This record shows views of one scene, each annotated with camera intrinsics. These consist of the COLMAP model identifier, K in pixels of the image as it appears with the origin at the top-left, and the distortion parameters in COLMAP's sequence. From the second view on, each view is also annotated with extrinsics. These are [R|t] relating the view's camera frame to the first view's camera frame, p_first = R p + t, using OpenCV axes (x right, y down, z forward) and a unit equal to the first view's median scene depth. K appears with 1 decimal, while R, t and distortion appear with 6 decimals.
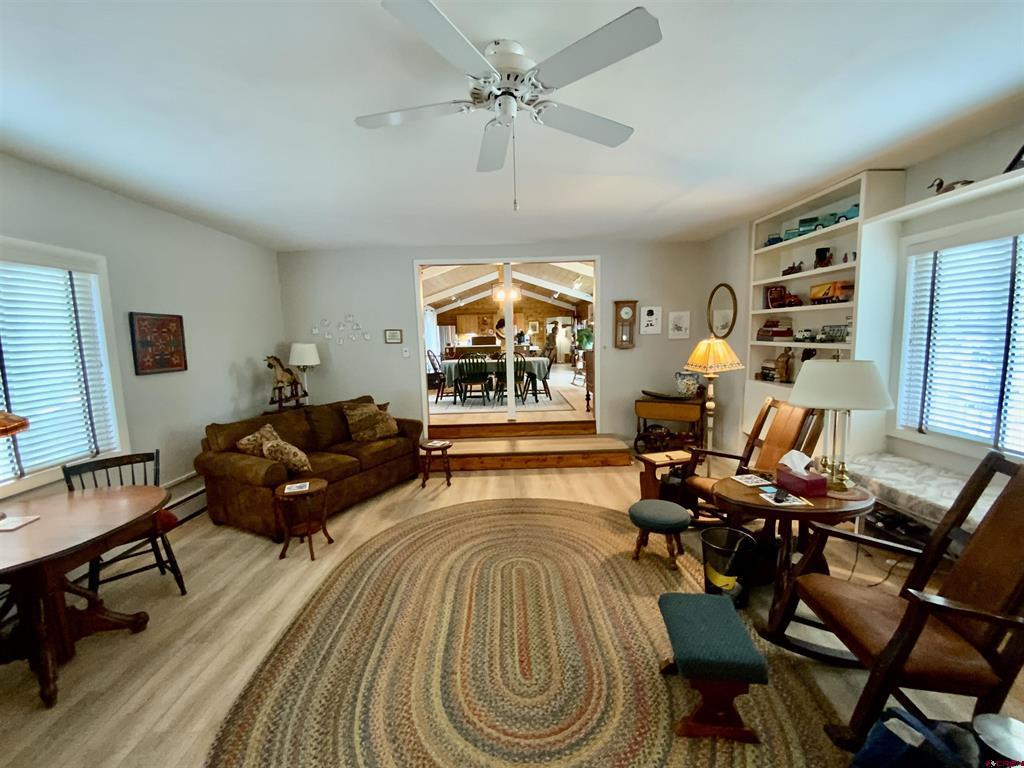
lens RADIAL K [[417.3, 0, 513.9], [0, 417.3, 383.8], [0, 0, 1]] dist [0.029041, -0.020777]
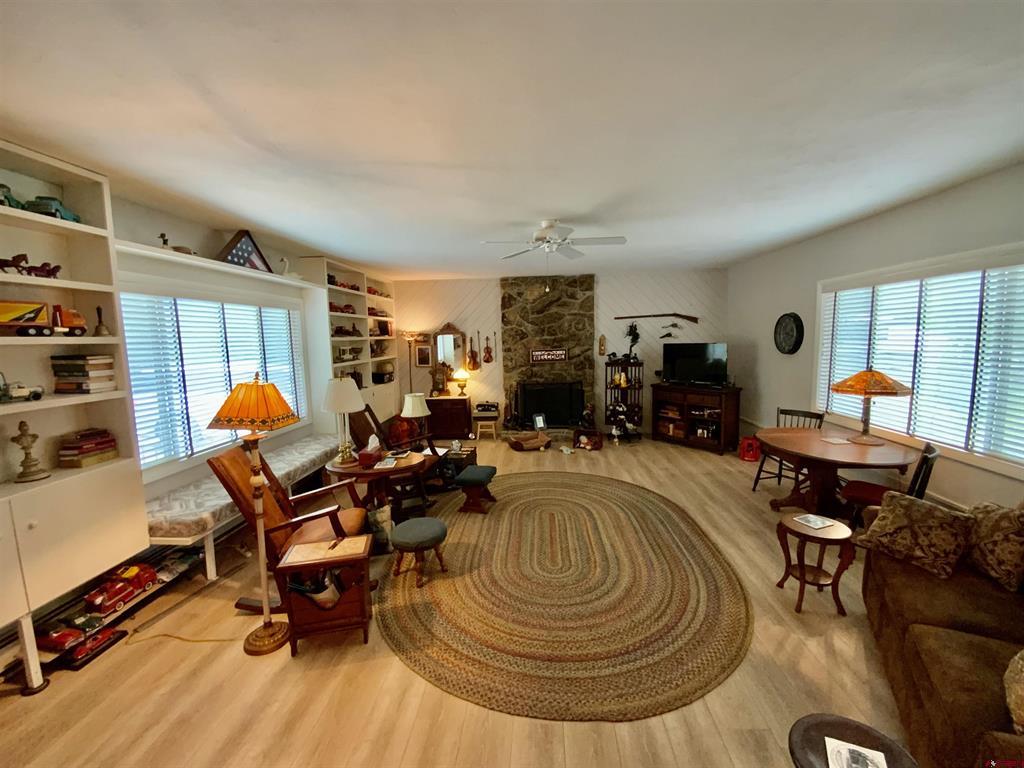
lens RADIAL K [[414.9, 0, 506.4], [0, 414.9, 386.3], [0, 0, 1]] dist [0.022194, -0.020477]
pose [[-0.993260, 0.037876, 0.109543, 0.002259], [0.061684, 0.972884, 0.222918, -0.269507], [-0.098130, 0.228173, -0.968663, 1.957104]]
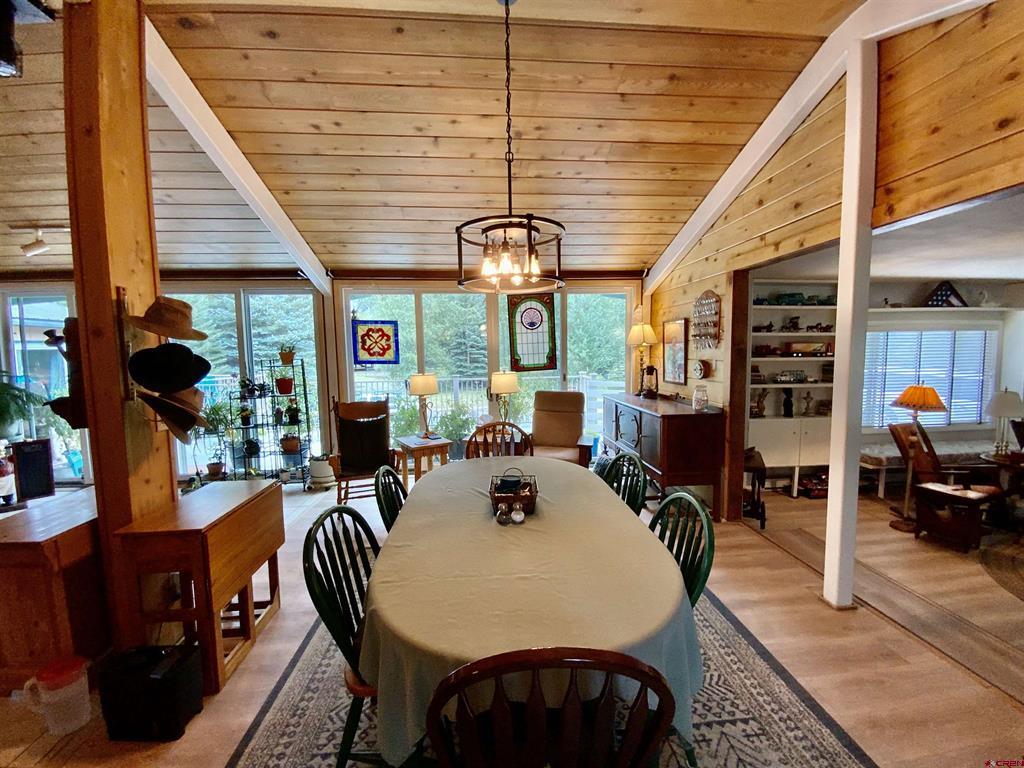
lens RADIAL K [[417.3, 0, 513.9], [0, 417.3, 383.8], [0, 0, 1]] dist [0.029041, -0.020777]
pose [[-0.068271, -0.055795, 0.996105, -0.824593], [0.130535, 0.989352, 0.064363, -0.422376], [-0.989090, 0.134420, -0.060261, 2.750537]]
